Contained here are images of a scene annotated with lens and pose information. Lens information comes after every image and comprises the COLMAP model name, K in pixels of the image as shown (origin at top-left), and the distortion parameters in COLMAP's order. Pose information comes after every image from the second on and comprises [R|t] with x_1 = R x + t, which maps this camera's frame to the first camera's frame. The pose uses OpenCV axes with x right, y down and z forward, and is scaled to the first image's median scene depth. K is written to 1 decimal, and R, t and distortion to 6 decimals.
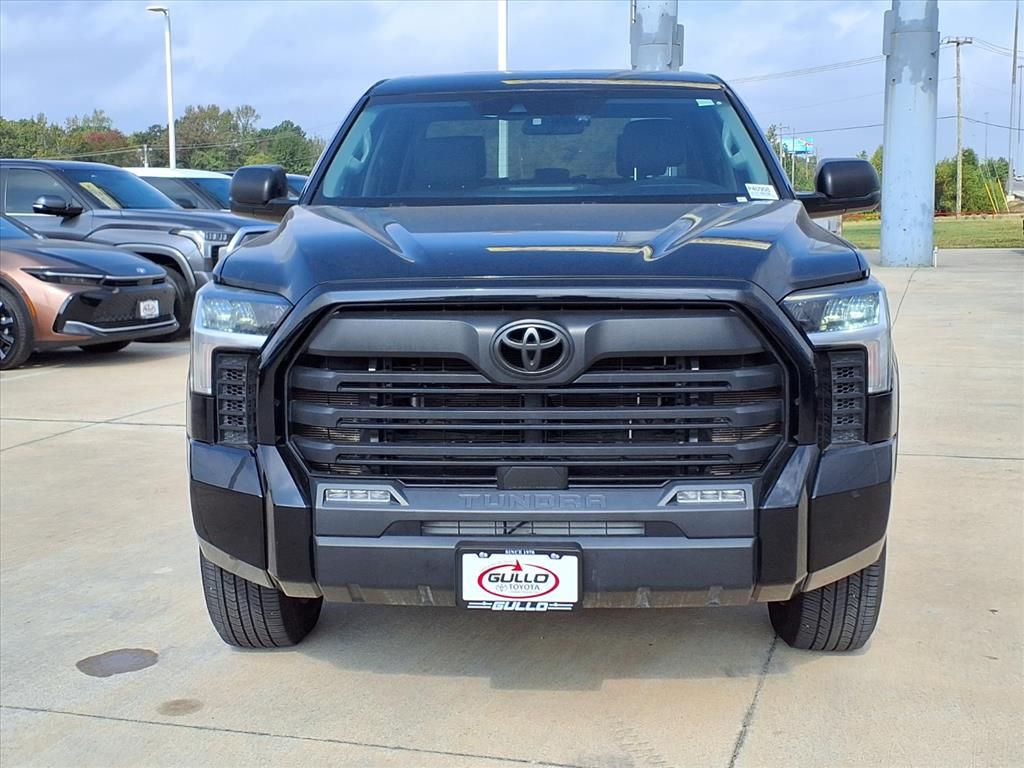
lens RADIAL K [[1596.7, 0, 502.2], [0, 1596.7, 378.6], [0, 0, 1]] dist [0.158852, 0.000000]
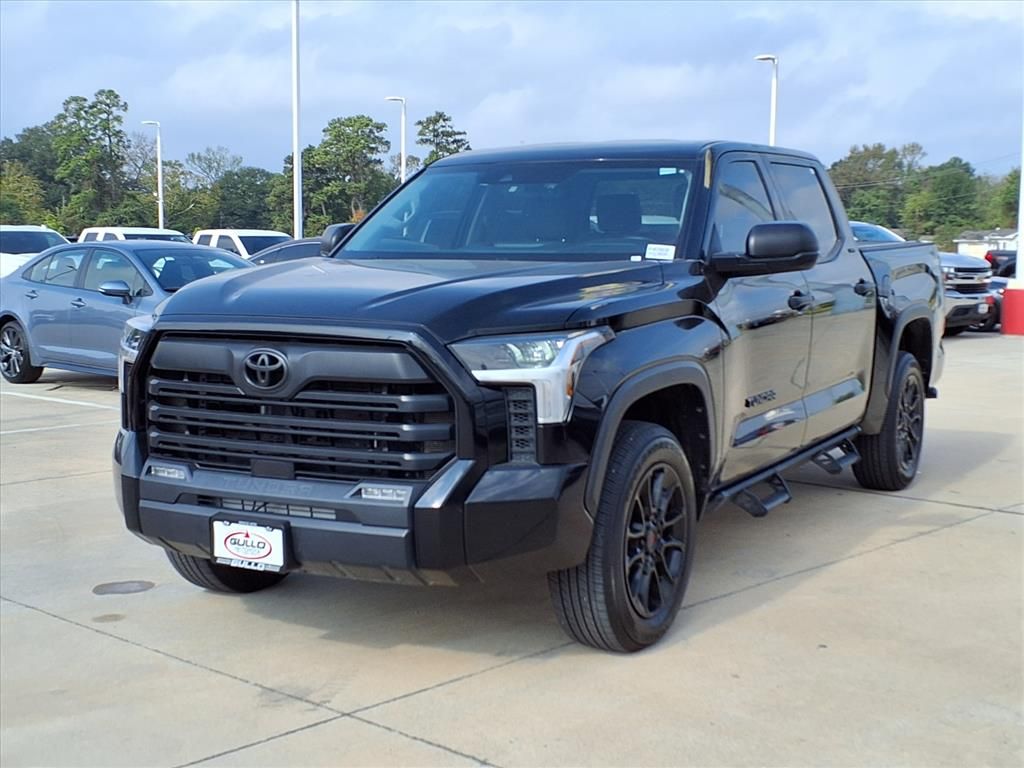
lens RADIAL K [[1660.9, 0, 510.8], [0, 1660.9, 388.9], [0, 0, 1]] dist [0.163244, 0.000000]
pose [[0.878730, 0.055154, -0.474122, 0.834212], [-0.063724, 0.997966, -0.002013, -0.013313], [0.473046, 0.031982, 0.880457, -0.112410]]
